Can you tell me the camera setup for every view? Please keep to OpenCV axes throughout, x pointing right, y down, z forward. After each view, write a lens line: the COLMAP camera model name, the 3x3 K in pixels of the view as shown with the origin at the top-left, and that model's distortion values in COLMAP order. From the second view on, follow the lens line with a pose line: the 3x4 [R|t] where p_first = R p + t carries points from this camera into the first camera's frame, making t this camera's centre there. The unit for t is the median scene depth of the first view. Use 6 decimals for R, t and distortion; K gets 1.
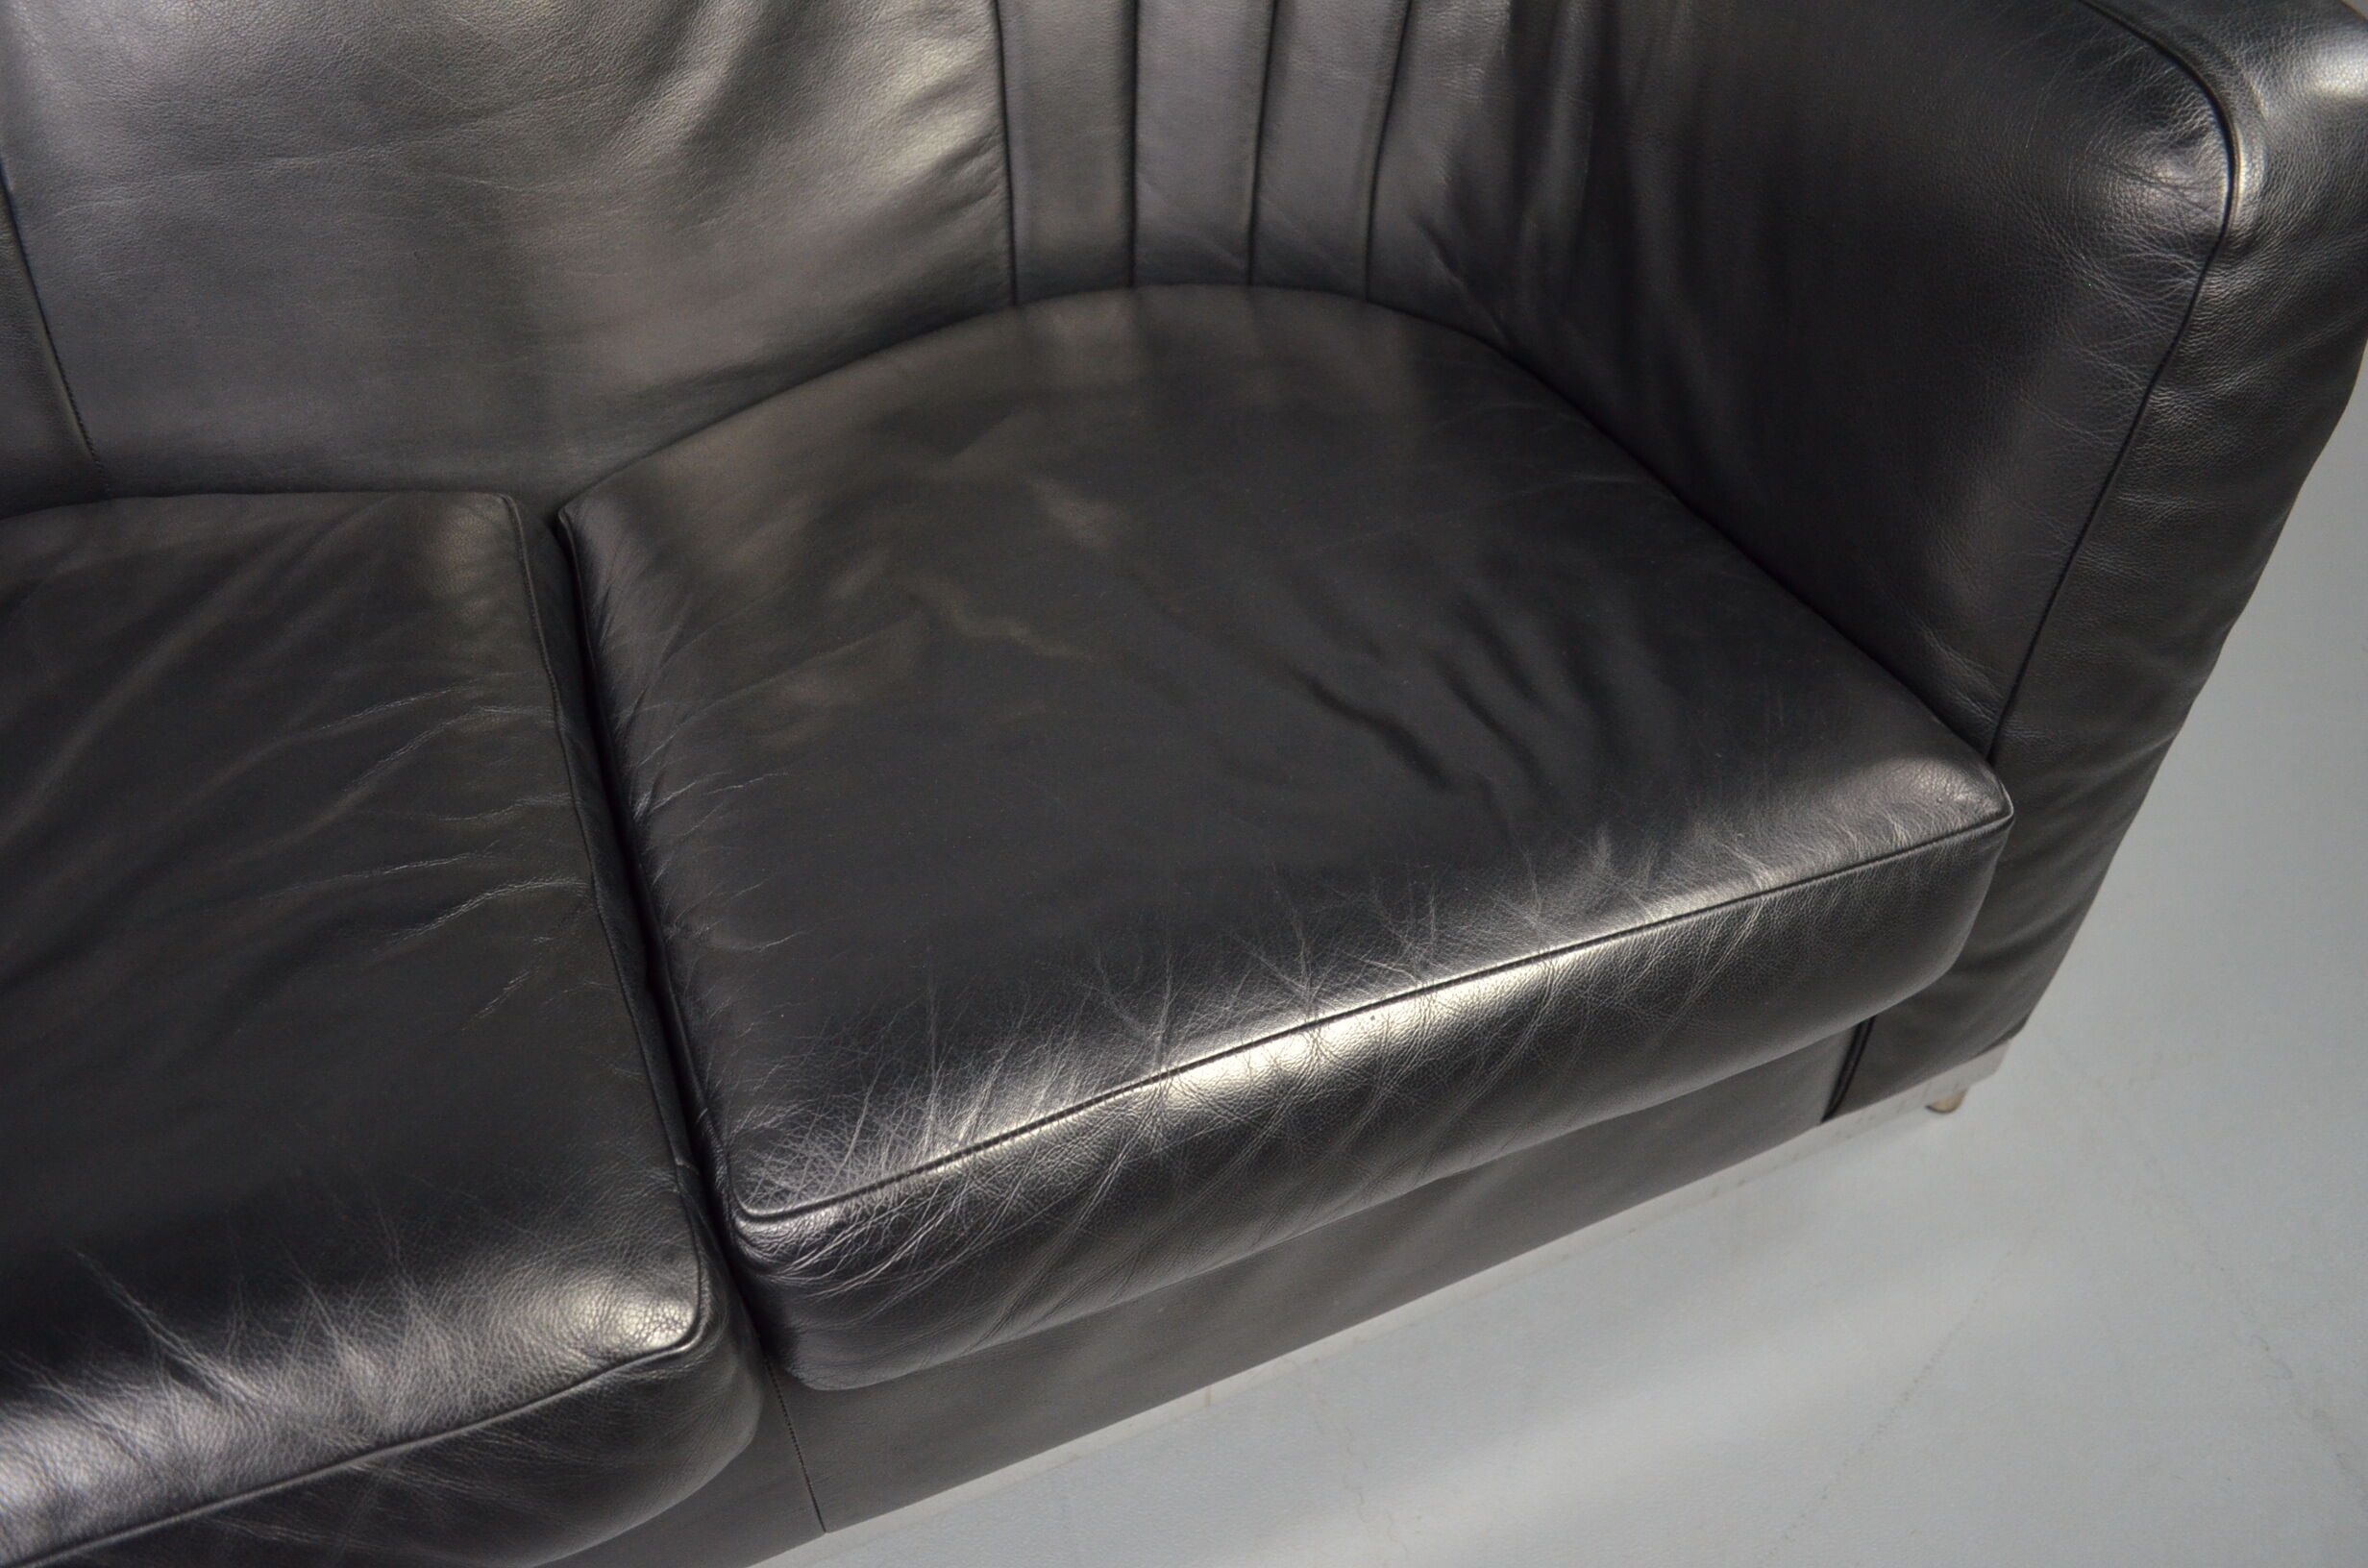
lens RADIAL K [[1863.8, 0, 1197.6], [0, 1863.8, 789.5], [0, 0, 1]] dist [-0.077735, 0.005275]
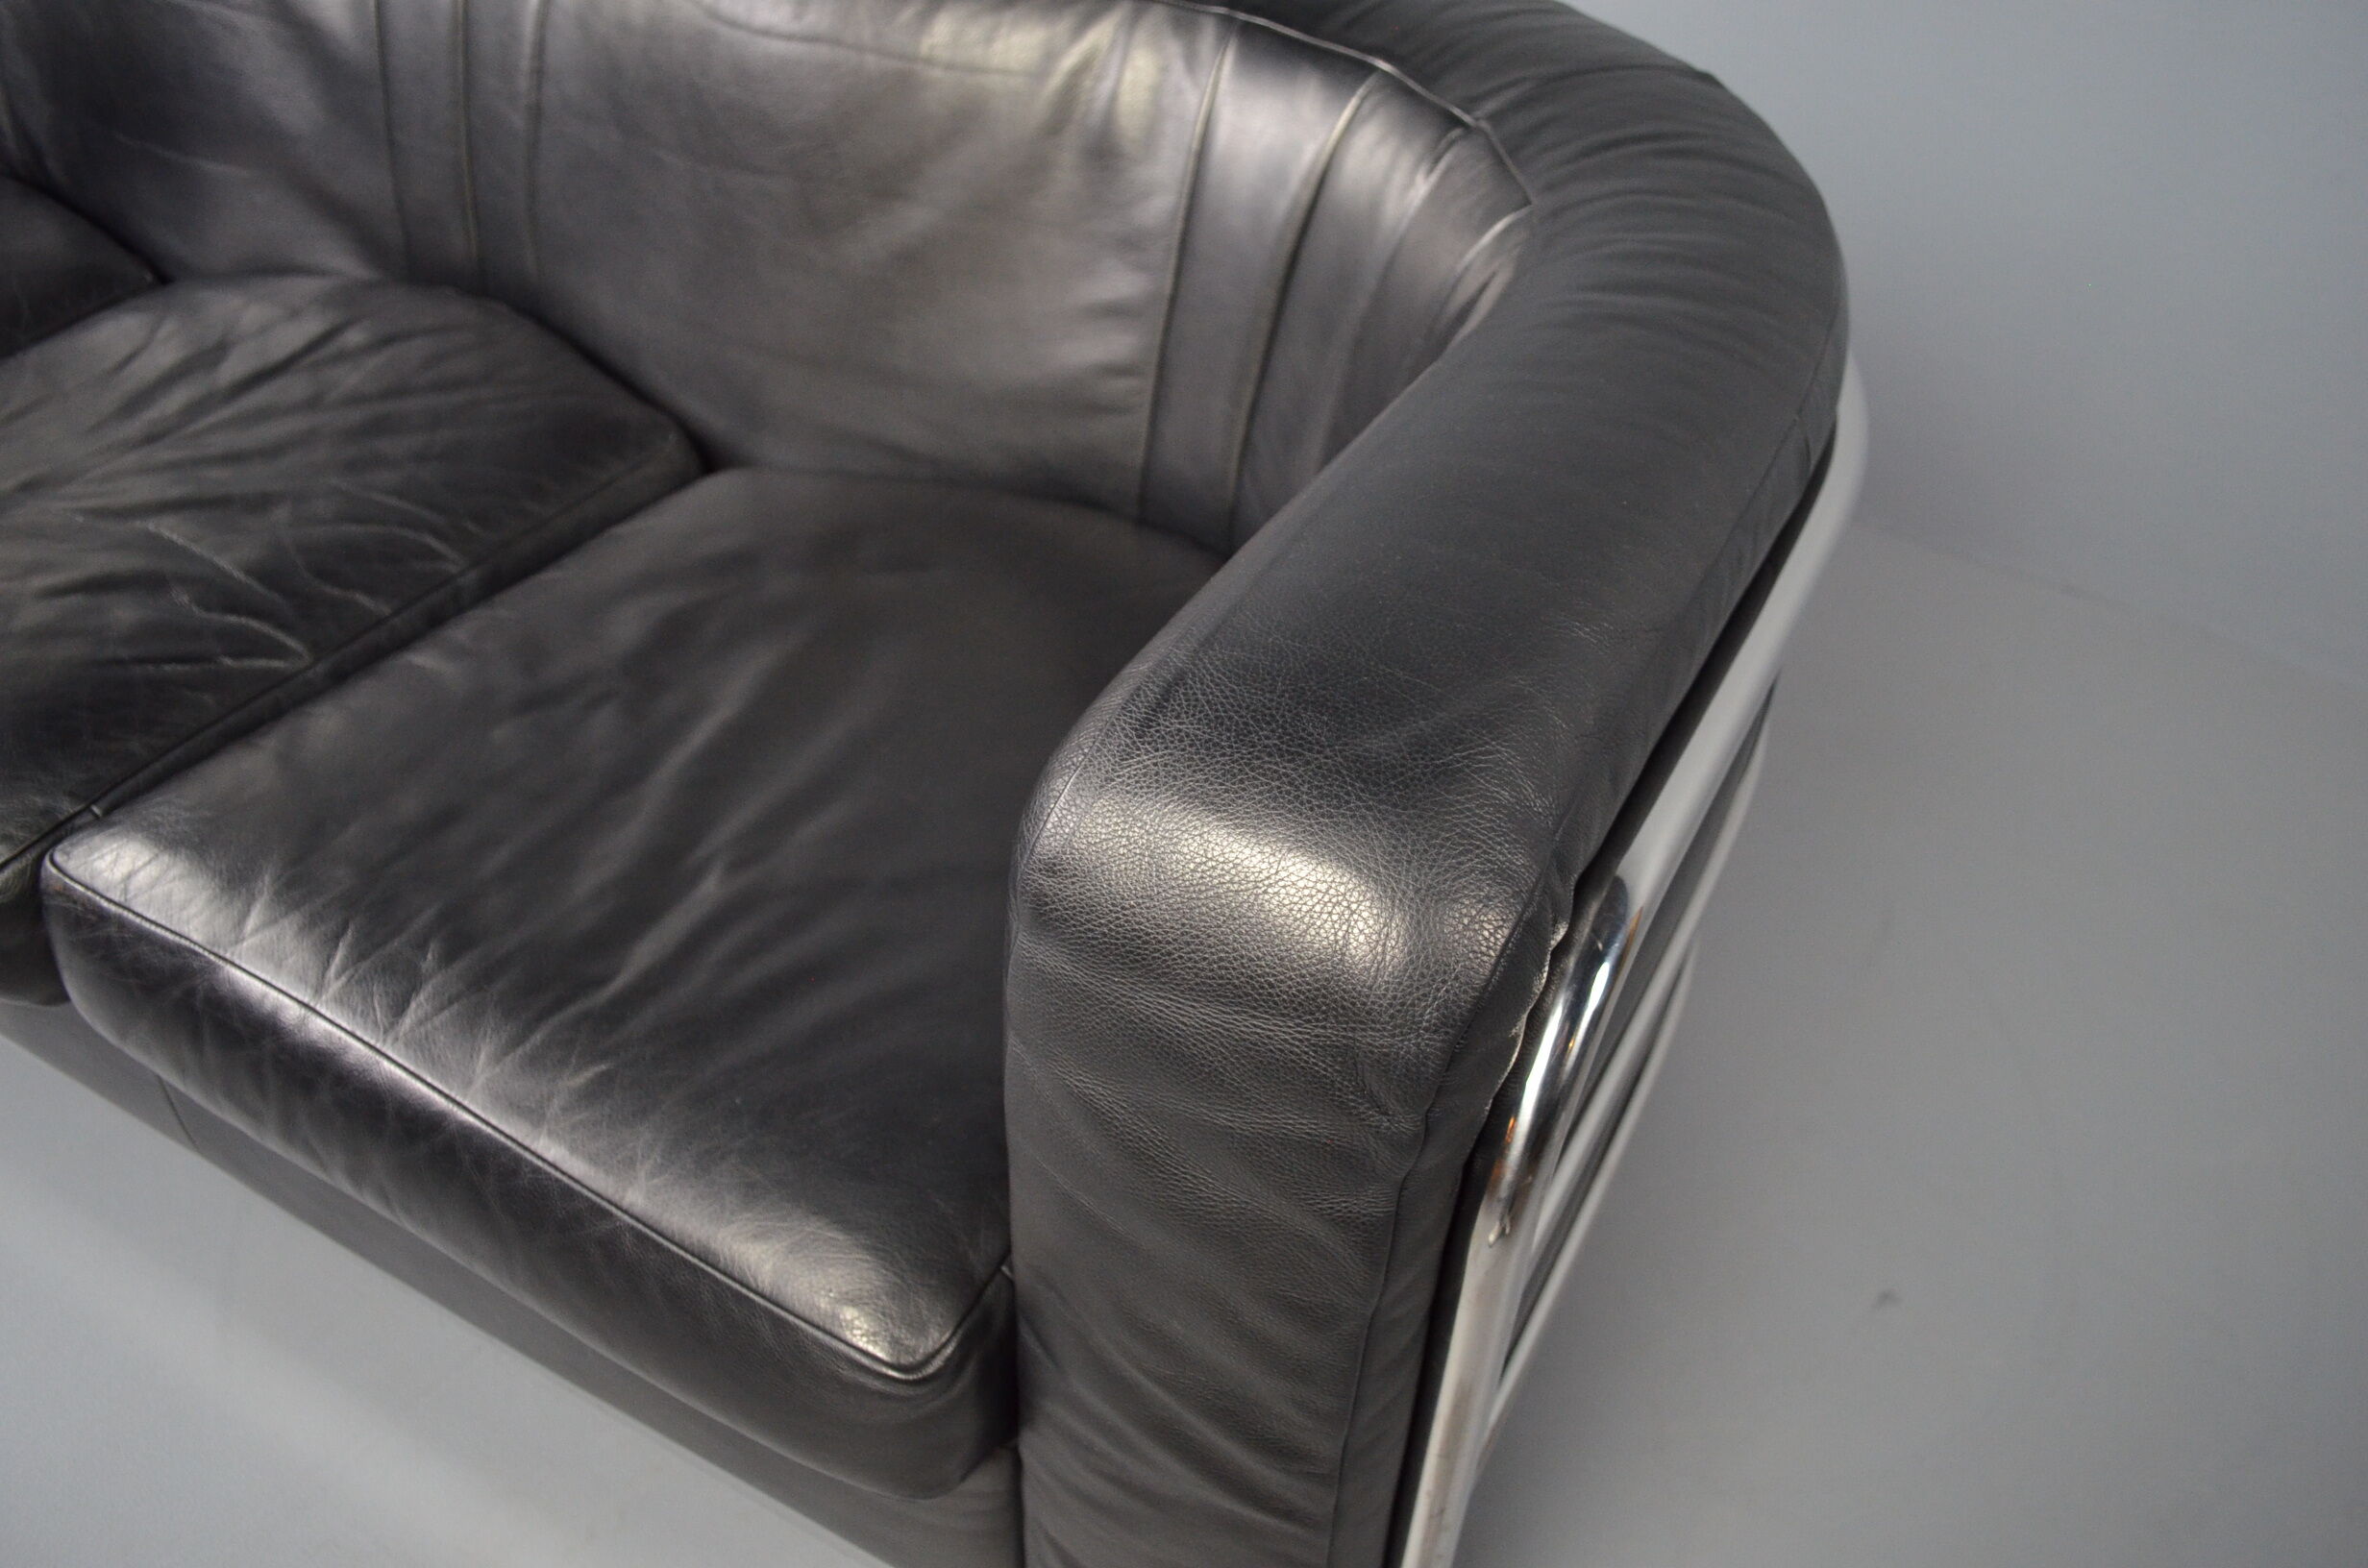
lens RADIAL K [[1863.8, 0, 1197.6], [0, 1863.8, 789.5], [0, 0, 1]] dist [-0.077735, 0.005275]
pose [[0.609452, 0.529222, -0.590332, 0.807828], [-0.571318, 0.809415, 0.135804, -0.374751], [0.549695, 0.254502, 0.795654, 0.246960]]
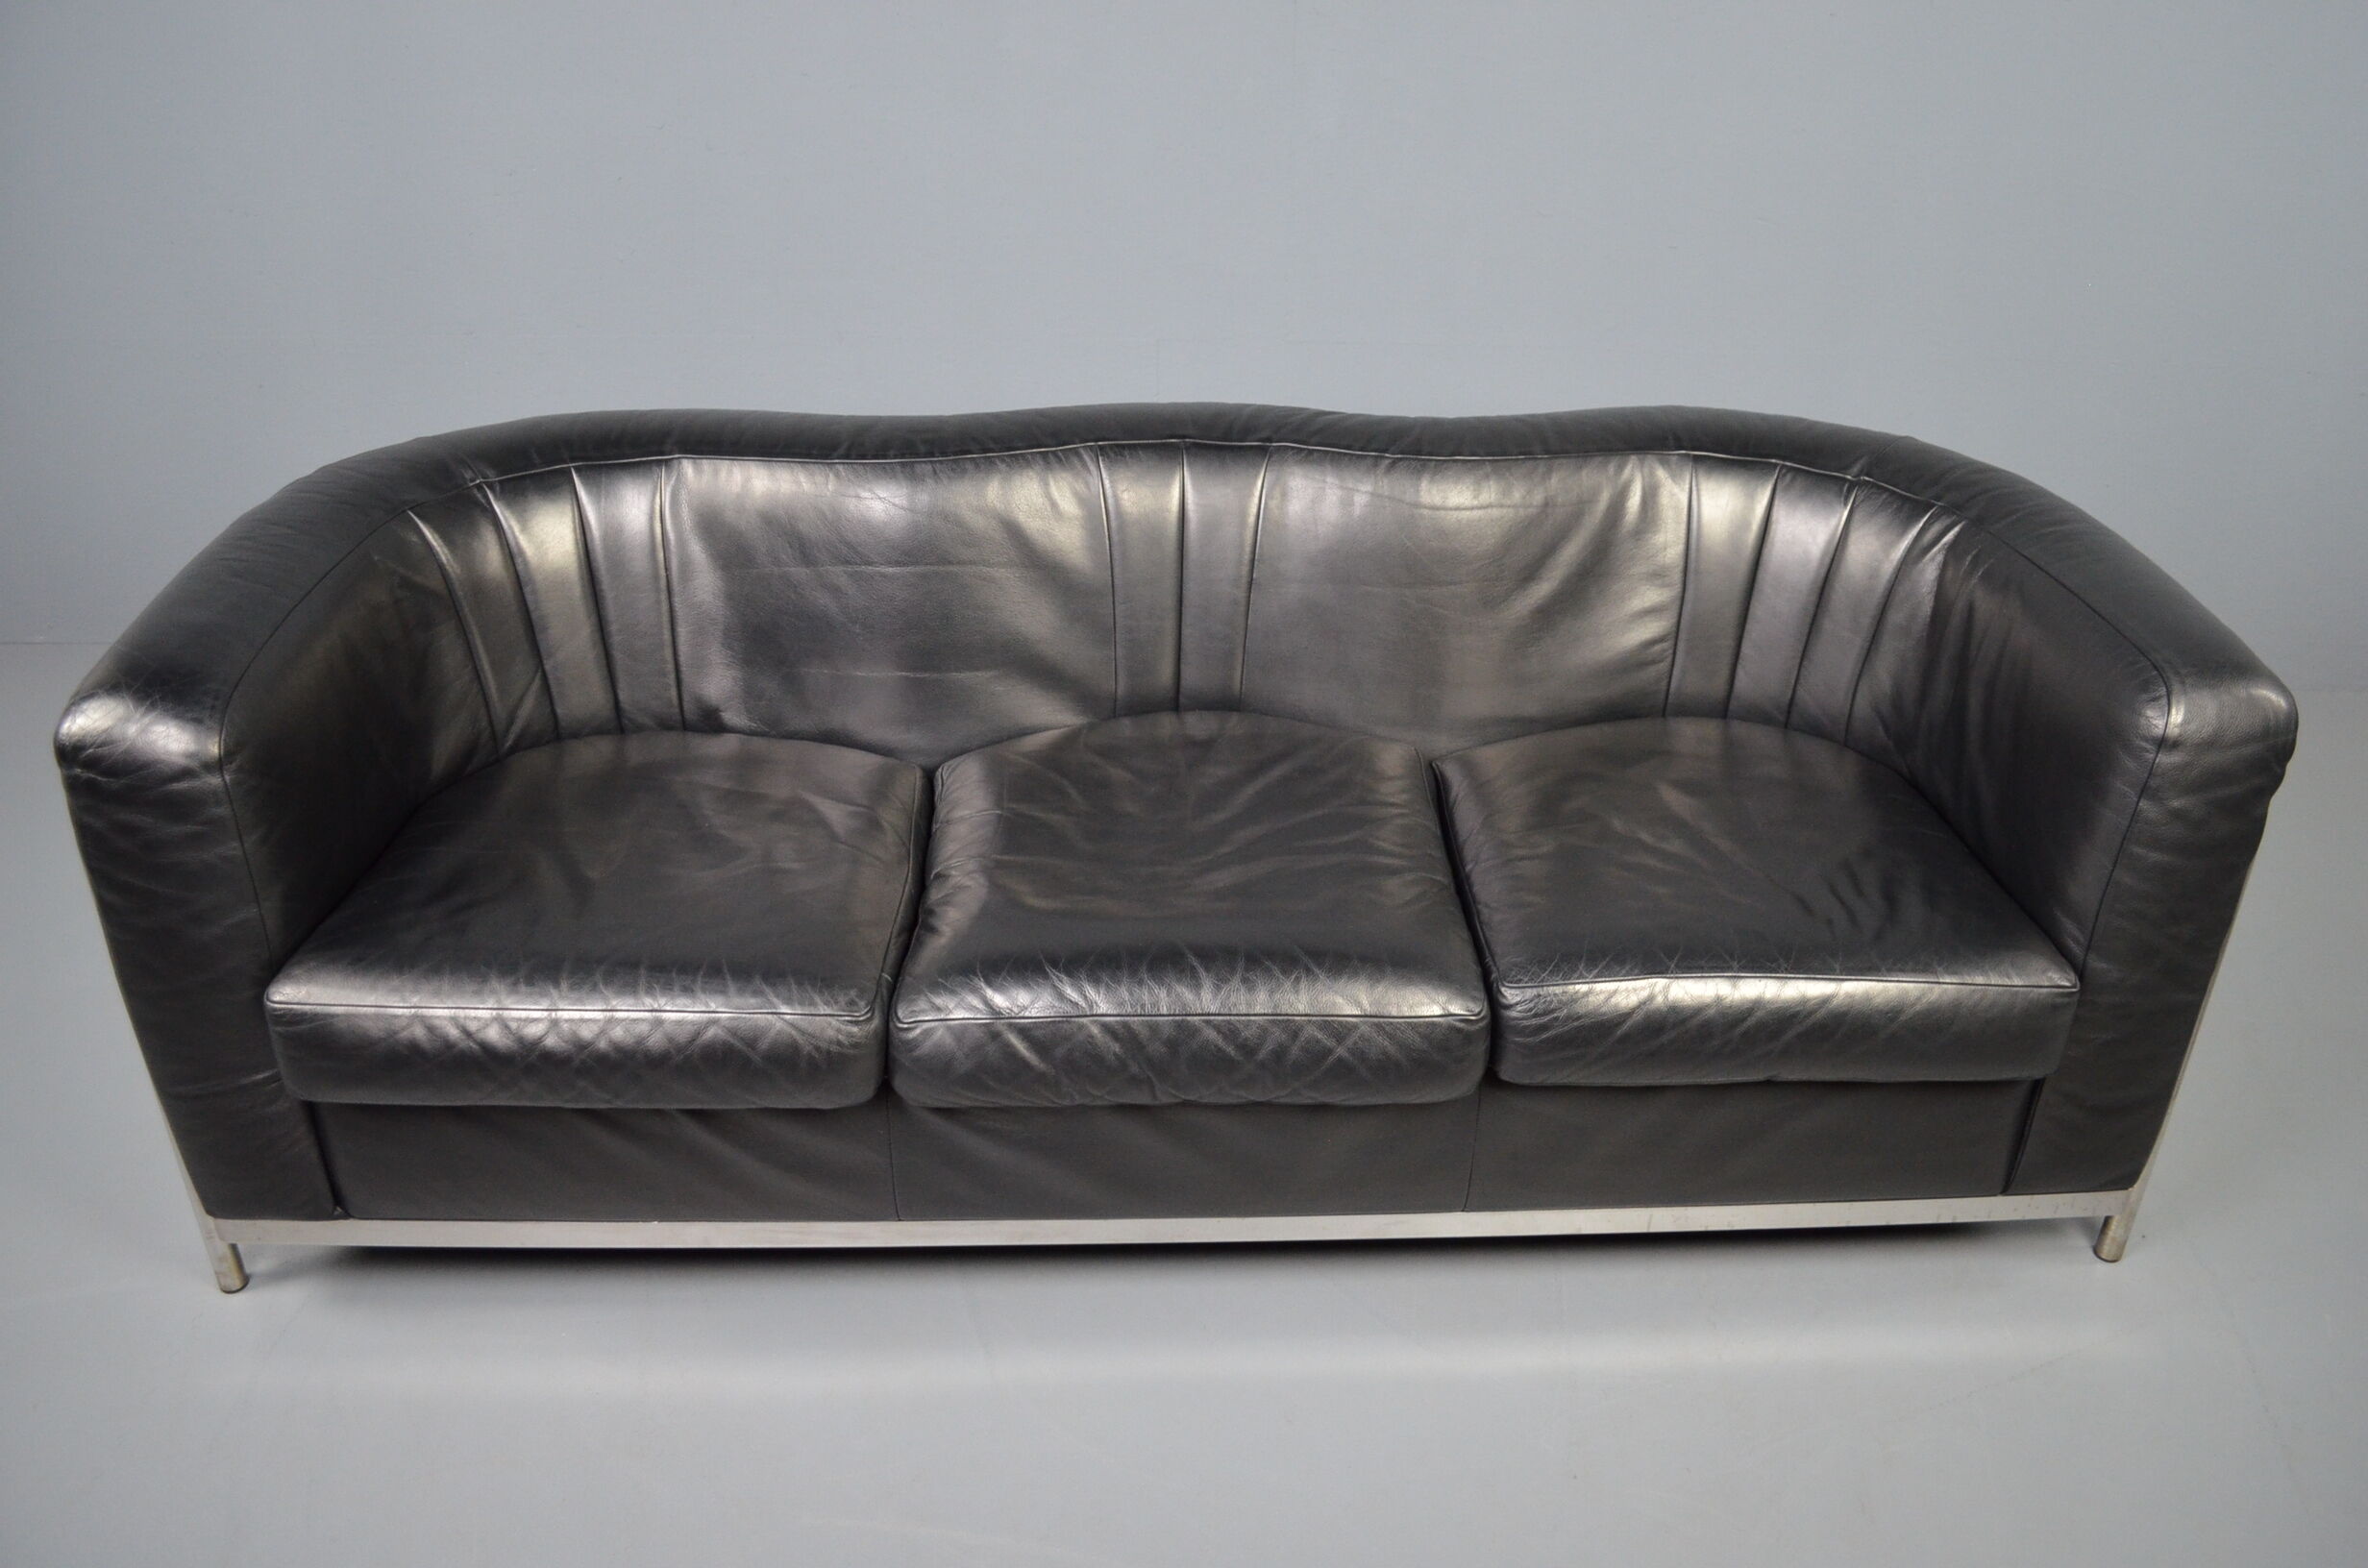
lens RADIAL K [[1863.8, 0, 1197.6], [0, 1863.8, 789.5], [0, 0, 1]] dist [-0.077735, 0.005275]
pose [[0.930772, 0.186533, -0.314433, 0.095832], [-0.262962, 0.939081, -0.221310, 0.481665], [0.253997, 0.288673, 0.923122, -1.185697]]
